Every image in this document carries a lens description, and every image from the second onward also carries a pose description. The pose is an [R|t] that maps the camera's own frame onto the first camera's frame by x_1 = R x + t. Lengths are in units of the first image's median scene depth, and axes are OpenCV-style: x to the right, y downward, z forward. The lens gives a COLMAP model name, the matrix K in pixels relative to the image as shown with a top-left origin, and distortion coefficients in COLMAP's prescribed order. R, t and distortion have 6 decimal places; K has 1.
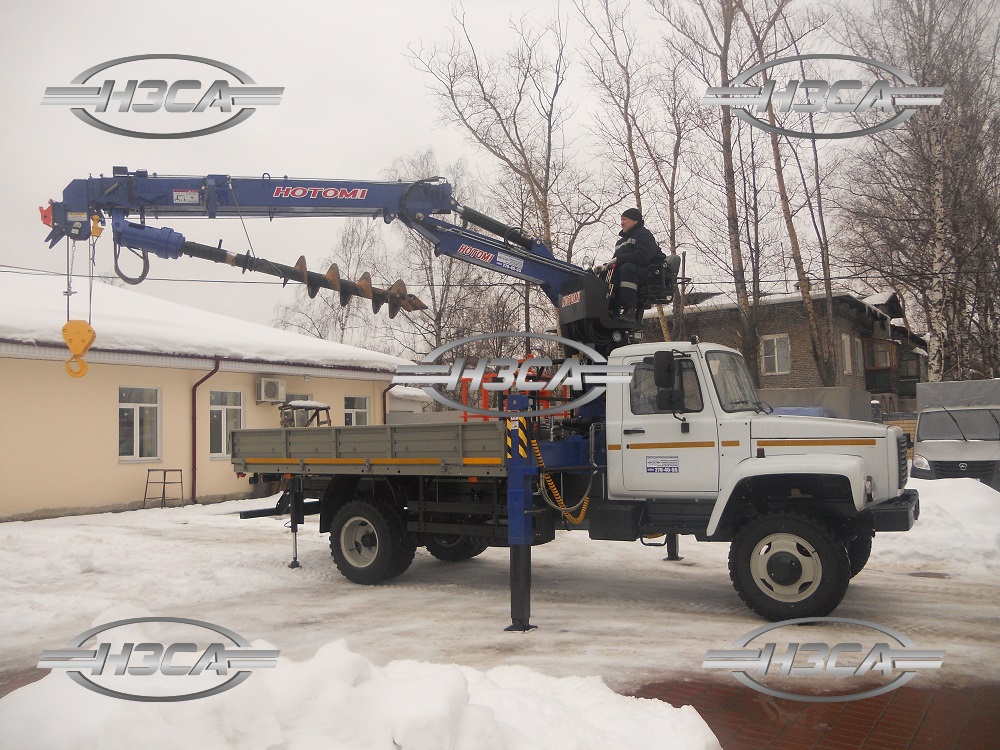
lens RADIAL K [[765.0, 0, 476.6], [0, 765.0, 393.9], [0, 0, 1]] dist [-0.065977, 0.000705]
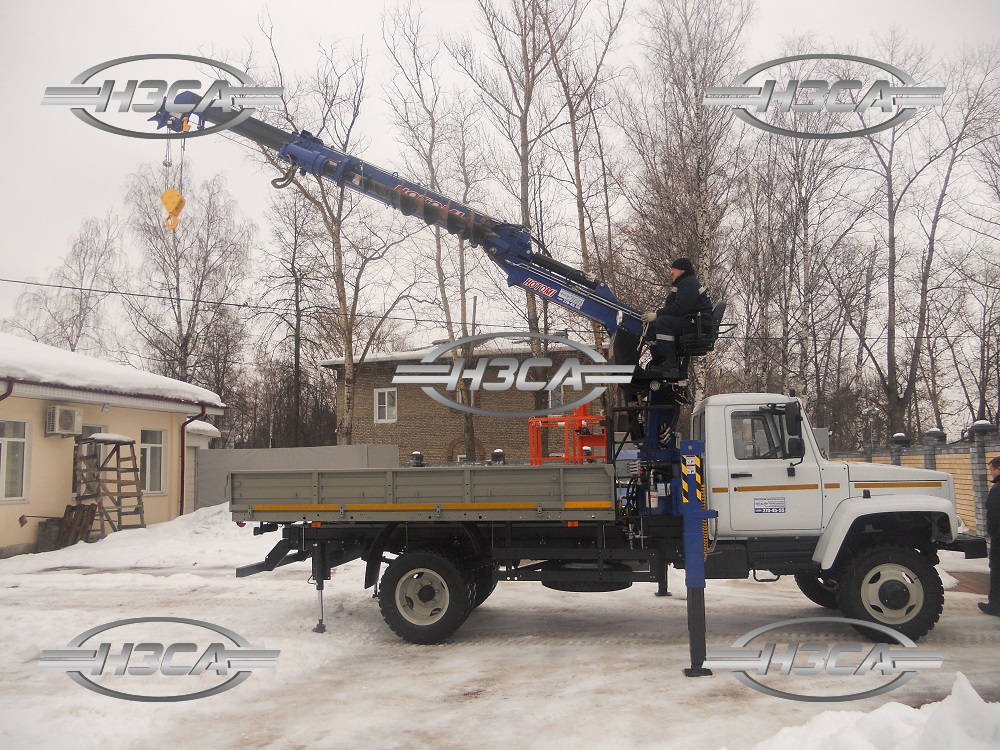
lens RADIAL K [[786.0, 0, 455.6], [0, 786.0, 372.8], [0, 0, 1]] dist [-0.044266, -0.005340]
pose [[0.928122, 0.049100, 0.369025, -0.202461], [-0.022069, 0.996778, -0.077120, -0.000418], [-0.371622, 0.063432, 0.926214, 0.040699]]
